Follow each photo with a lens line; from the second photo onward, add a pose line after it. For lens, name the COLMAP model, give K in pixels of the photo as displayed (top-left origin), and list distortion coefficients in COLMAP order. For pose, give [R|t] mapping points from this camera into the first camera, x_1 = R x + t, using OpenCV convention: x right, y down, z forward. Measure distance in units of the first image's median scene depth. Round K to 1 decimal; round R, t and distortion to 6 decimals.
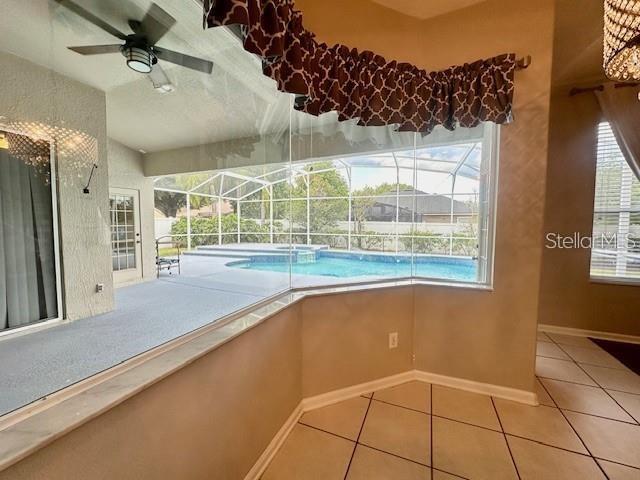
lens RADIAL K [[252.6, 0, 320.0], [0, 252.6, 240.0], [0, 0, 1]] dist [-0.001459, -0.000056]
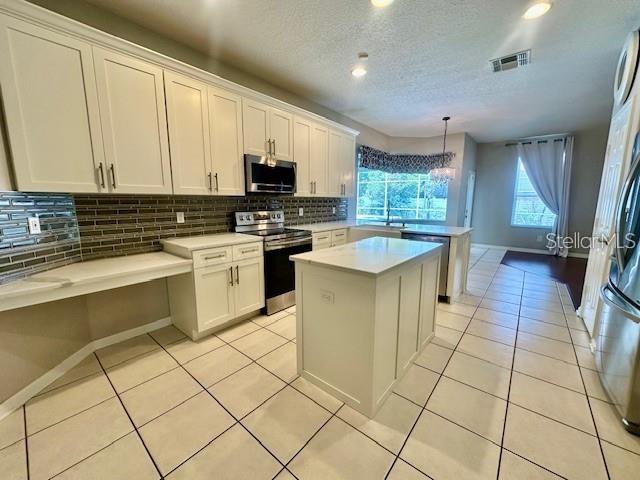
lens RADIAL K [[252.6, 0, 320.0], [0, 252.6, 240.0], [0, 0, 1]] dist [-0.001459, -0.000056]
pose [[0.958020, 0.048218, -0.282619, 0.009075], [-0.021895, 0.995182, 0.095569, 0.021872], [0.285866, -0.085369, 0.954460, -0.376581]]
